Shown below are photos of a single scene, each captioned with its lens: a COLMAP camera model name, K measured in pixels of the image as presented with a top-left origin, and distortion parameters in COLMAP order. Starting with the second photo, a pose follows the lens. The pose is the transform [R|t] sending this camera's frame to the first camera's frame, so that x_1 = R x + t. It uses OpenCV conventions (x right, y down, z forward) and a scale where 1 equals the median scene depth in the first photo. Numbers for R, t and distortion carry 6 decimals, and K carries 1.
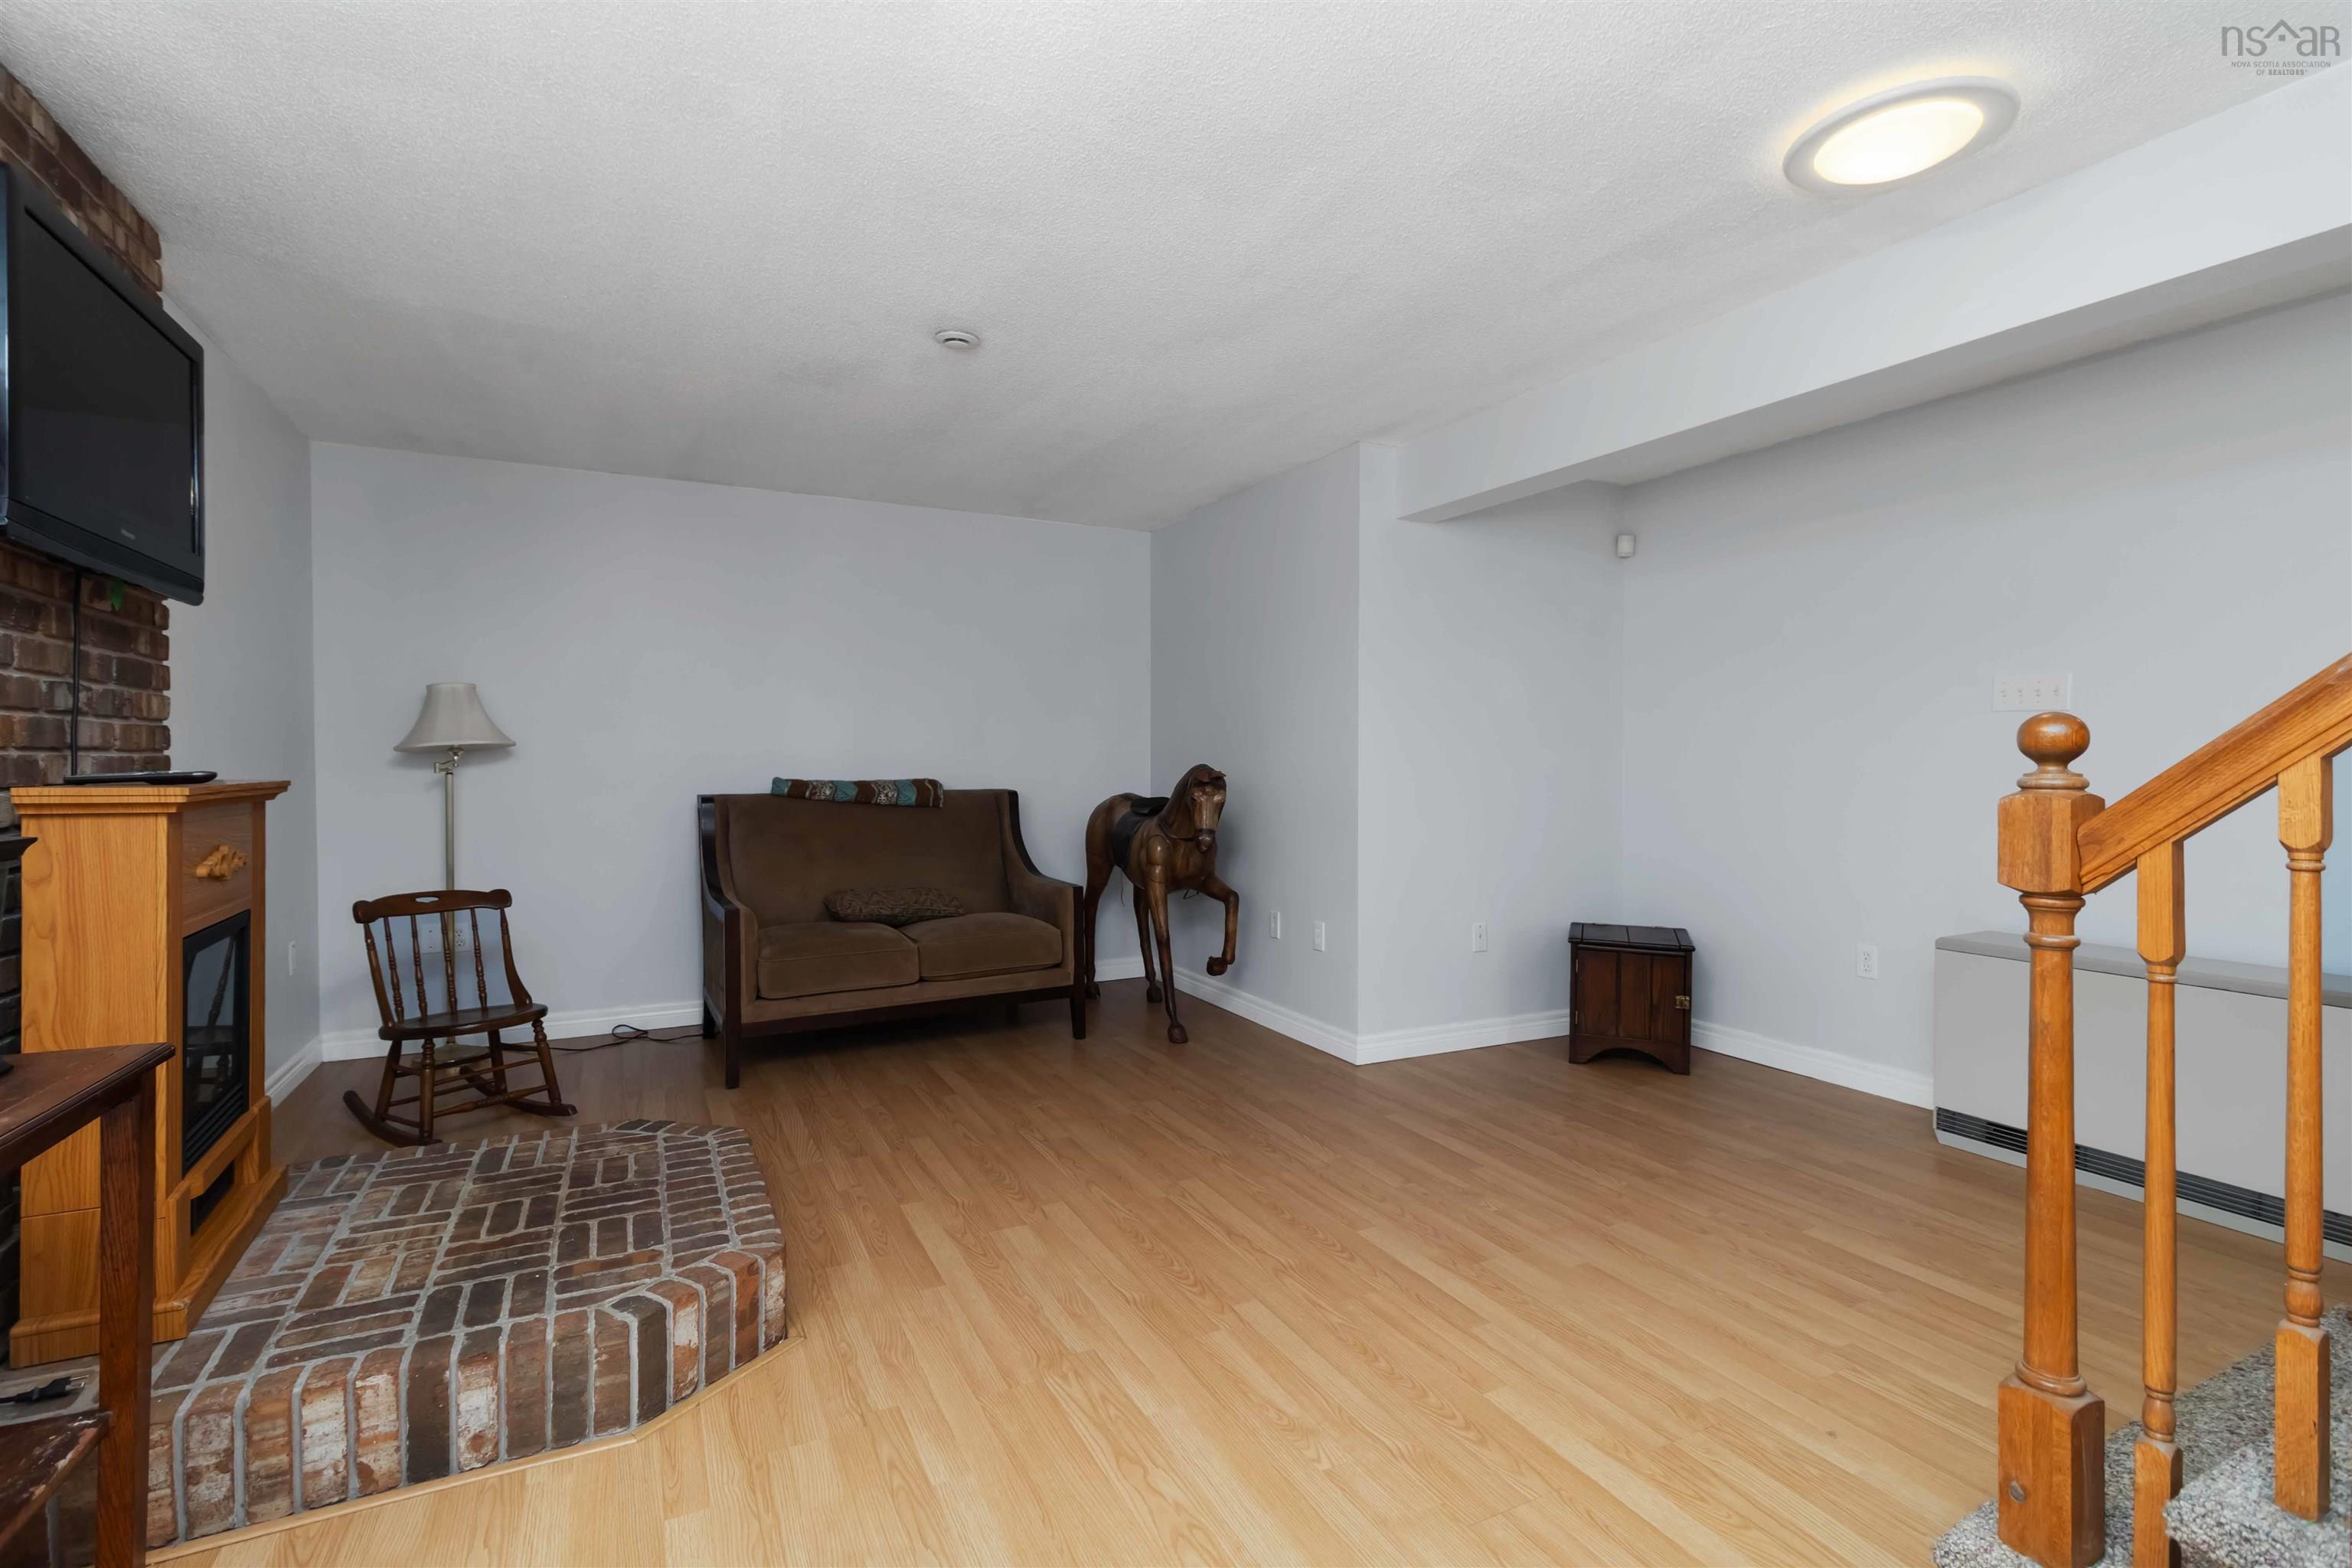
lens RADIAL K [[1083.9, 0, 1178.1], [0, 1083.9, 757.4], [0, 0, 1]] dist [0.001315, -0.000059]
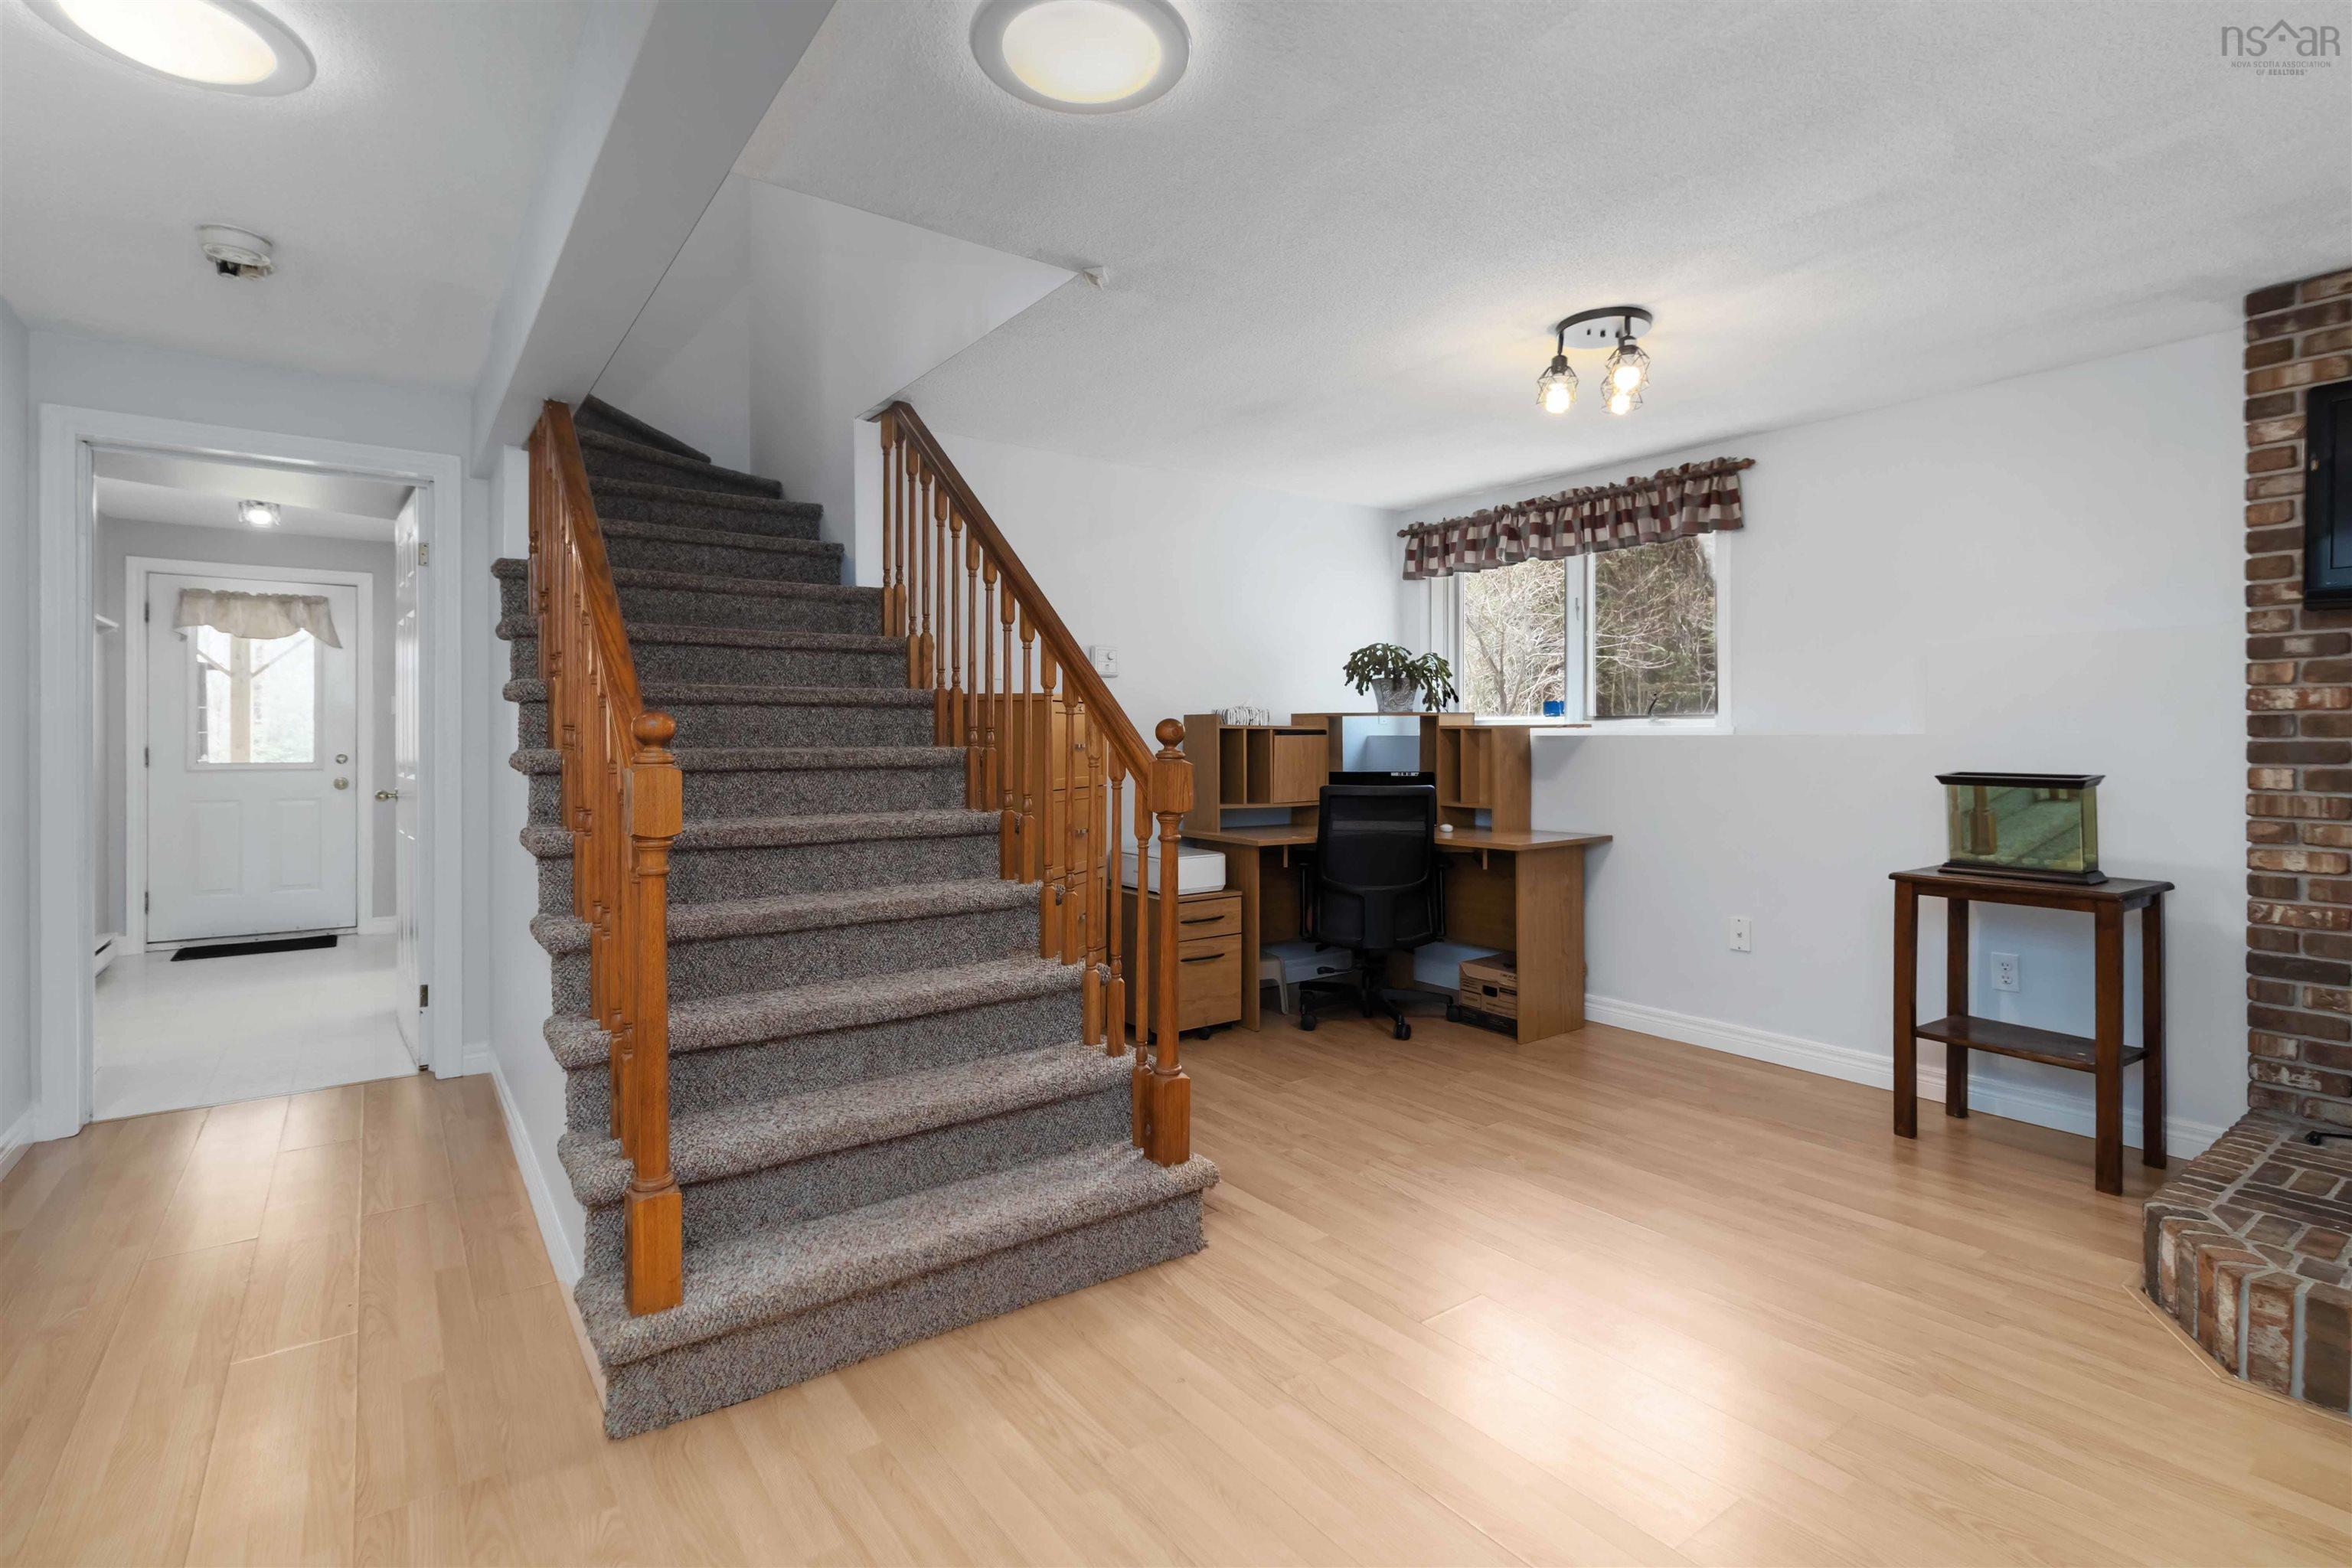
lens RADIAL K [[1093.4, 0, 1169.5], [0, 1093.4, 731.3], [0, 0, 1]] dist [-0.001290, -0.000548]
pose [[-0.987920, -0.002529, -0.154942, 0.649768], [-0.001138, 0.999958, -0.009066, 0.000091], [0.154959, -0.008780, -0.987882, 1.711641]]
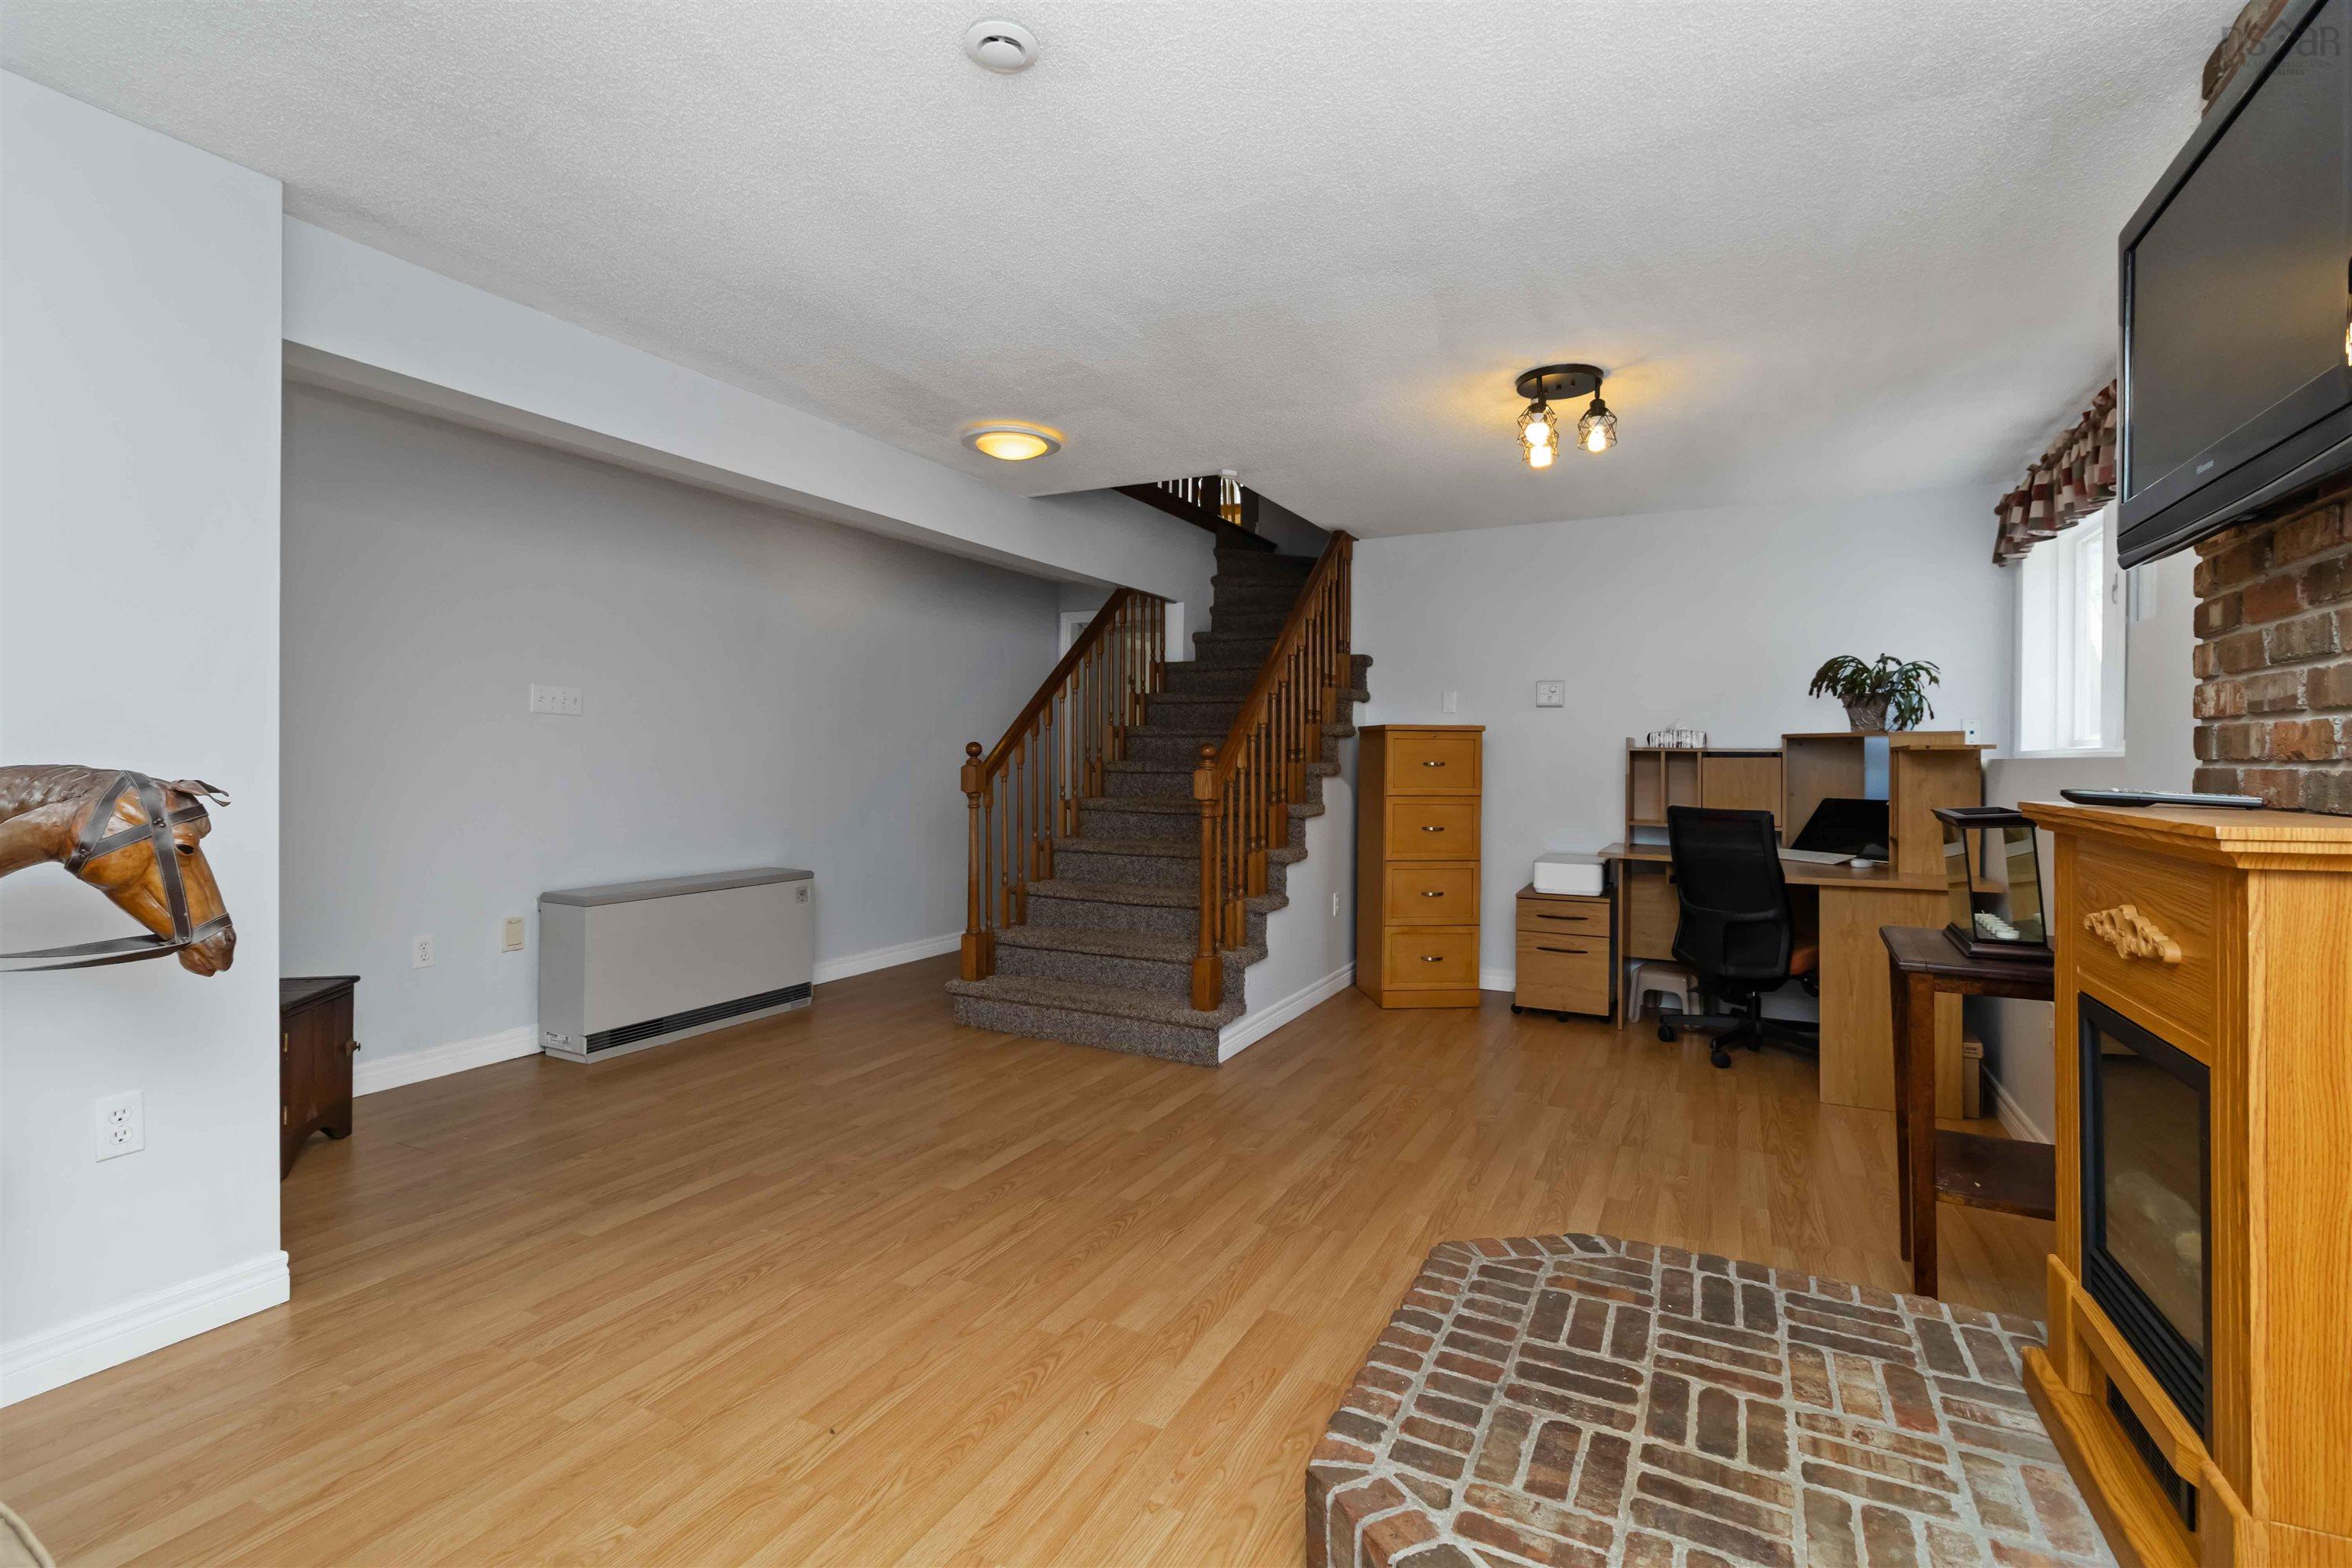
lens RADIAL K [[1093.4, 0, 1169.5], [0, 1093.4, 731.3], [0, 0, 1]] dist [-0.001290, -0.000548]
pose [[-0.585958, 0.011039, 0.810266, -1.014358], [-0.010852, 0.999711, -0.021468, -0.003714], [-0.810269, -0.021373, -0.585669, 1.753155]]
